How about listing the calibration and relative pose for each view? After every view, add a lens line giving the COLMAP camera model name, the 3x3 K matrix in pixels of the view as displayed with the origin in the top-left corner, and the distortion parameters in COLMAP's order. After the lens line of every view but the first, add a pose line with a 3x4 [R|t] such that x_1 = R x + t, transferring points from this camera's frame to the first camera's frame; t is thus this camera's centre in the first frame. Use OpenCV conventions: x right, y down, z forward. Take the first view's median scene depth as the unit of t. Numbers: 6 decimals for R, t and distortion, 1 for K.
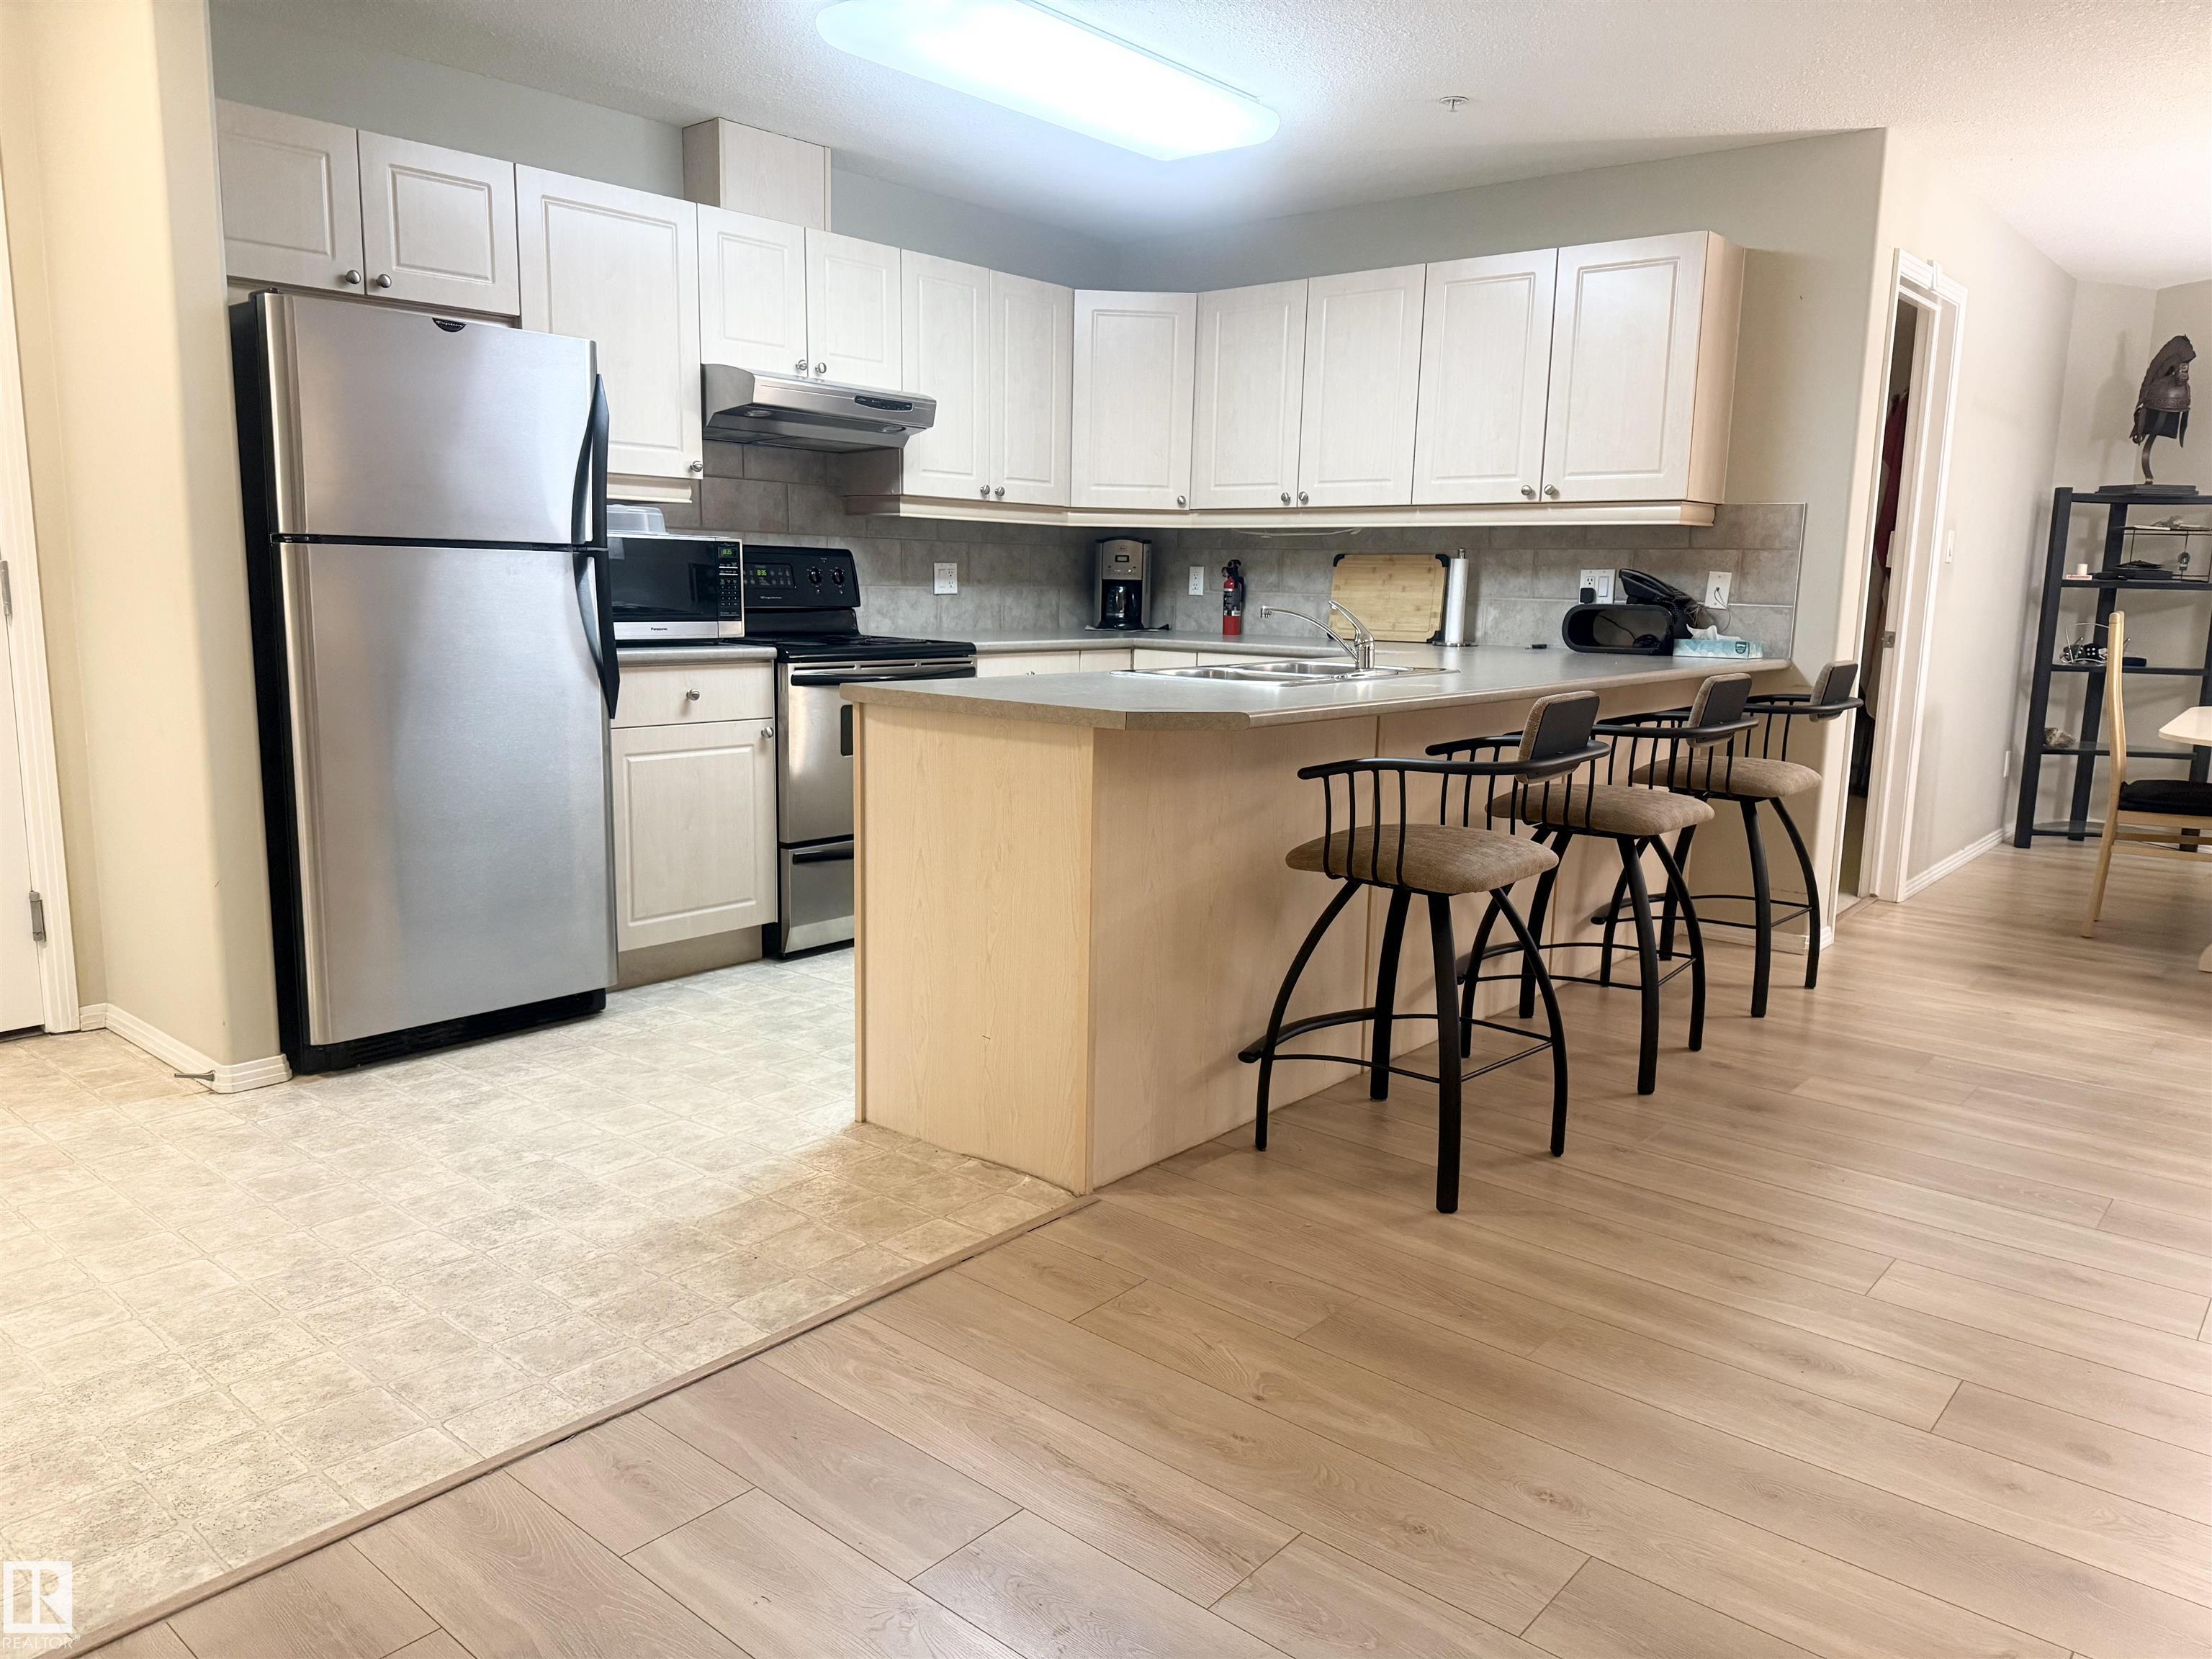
lens RADIAL K [[1559.1, 0, 1093.8], [0, 1559.1, 832.3], [0, 0, 1]] dist [0.040245, -0.047349]
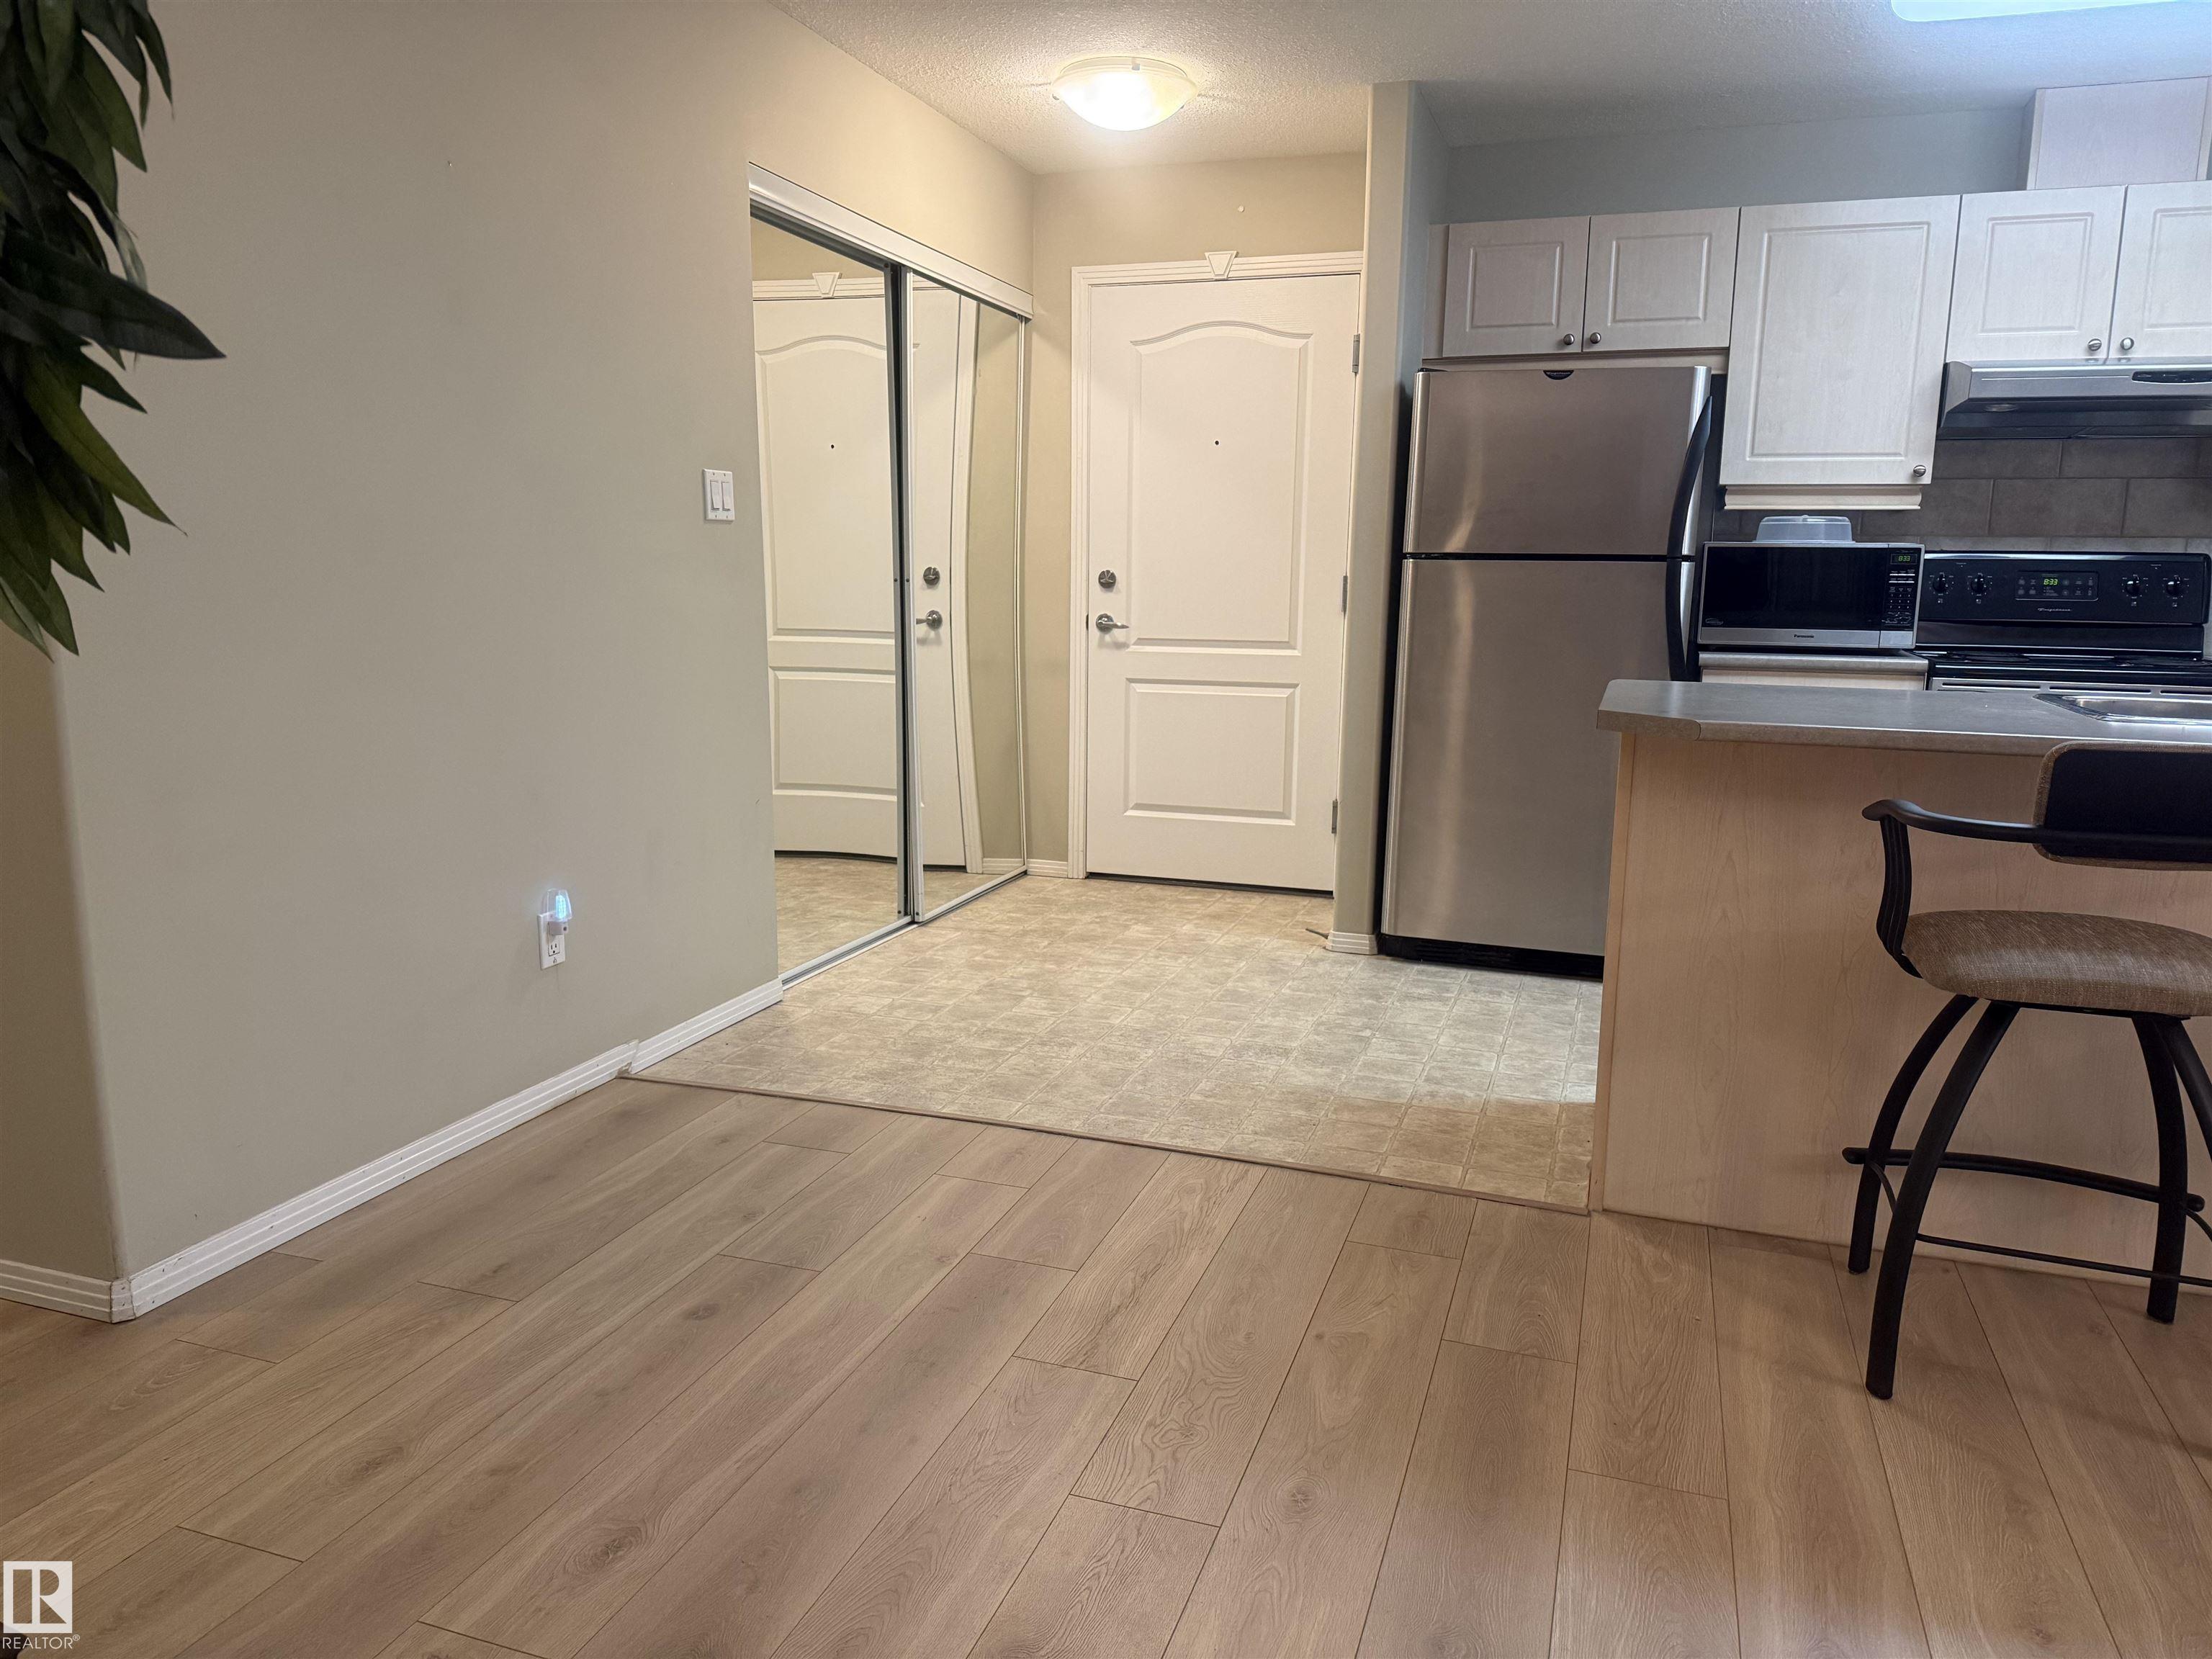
lens RADIAL K [[1537.7, 0, 1111.6], [0, 1537.7, 844.8], [0, 0, 1]] dist [0.106685, -0.153363]
pose [[0.368532, 0.154450, -0.916695, 0.569238], [-0.160735, 0.981836, 0.100806, -0.031717], [0.915614, 0.110195, 0.386664, 0.244002]]
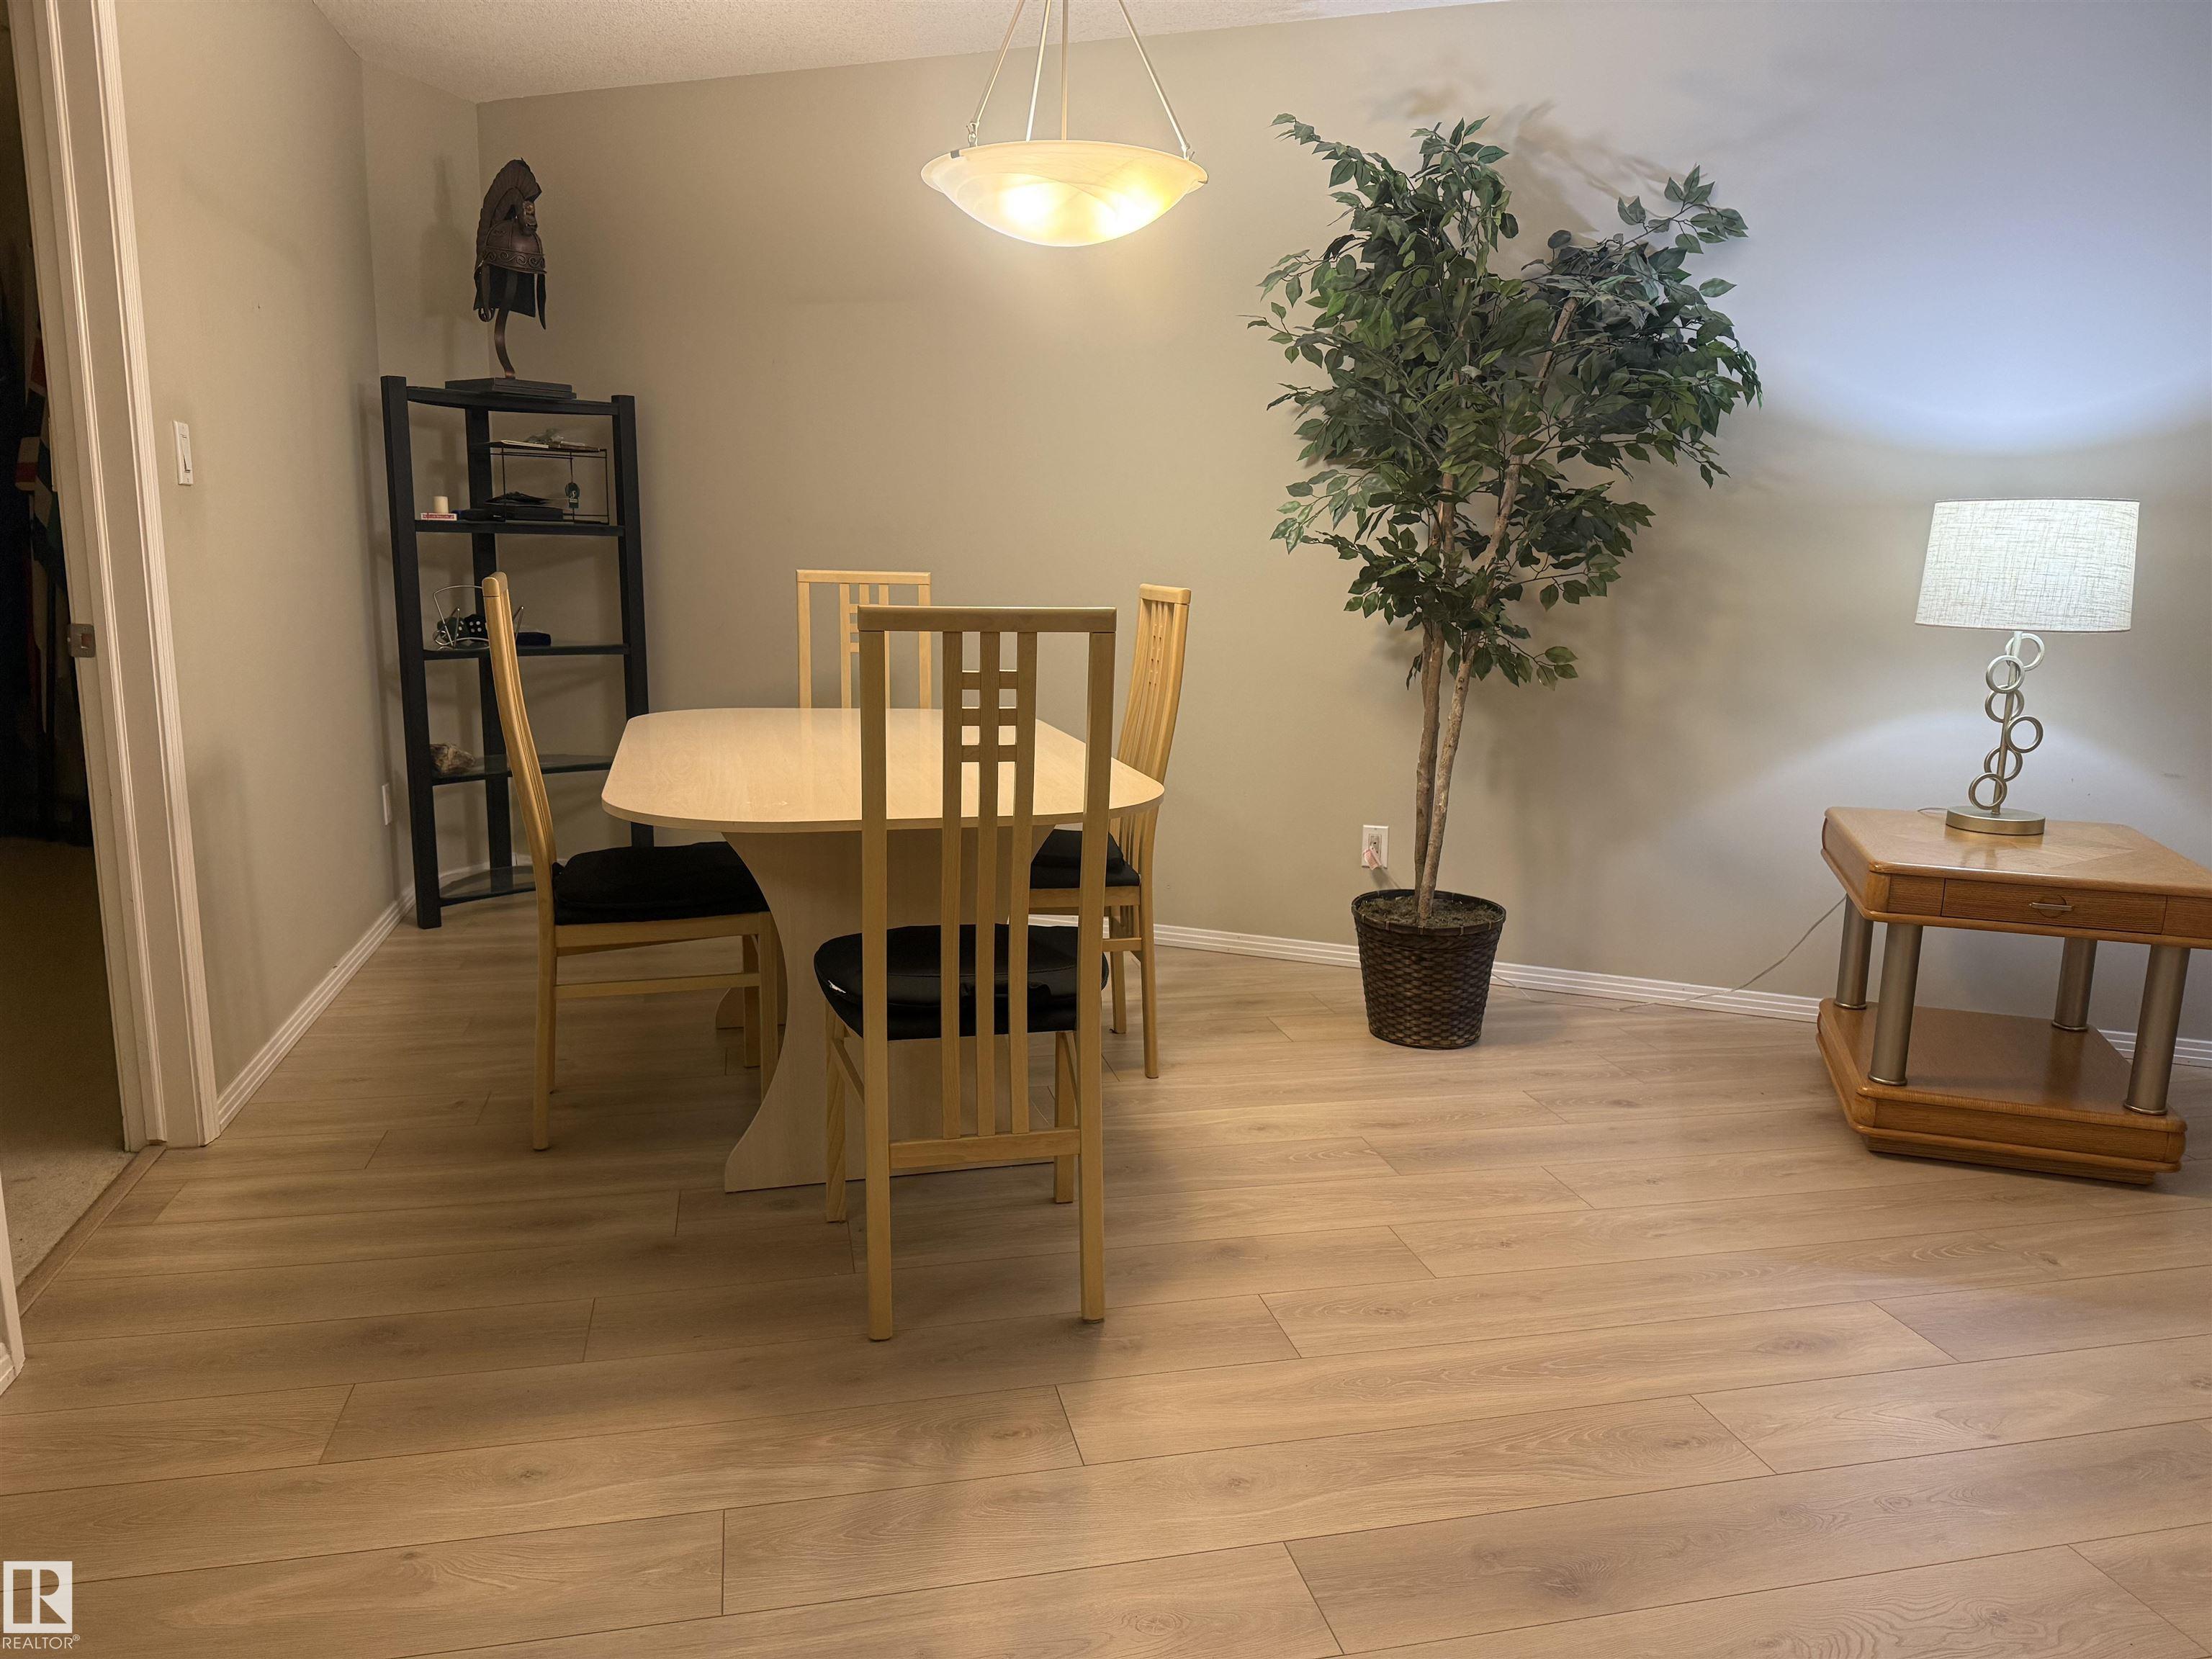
lens RADIAL K [[1533.4, 0, 1106.2], [0, 1533.4, 816.5], [0, 0, 1]] dist [0.105243, -0.156030]
pose [[0.594022, -0.148609, 0.790603, 0.447016], [0.128965, 0.987669, 0.088753, -0.103475], [-0.794044, 0.049239, 0.605863, 0.672913]]
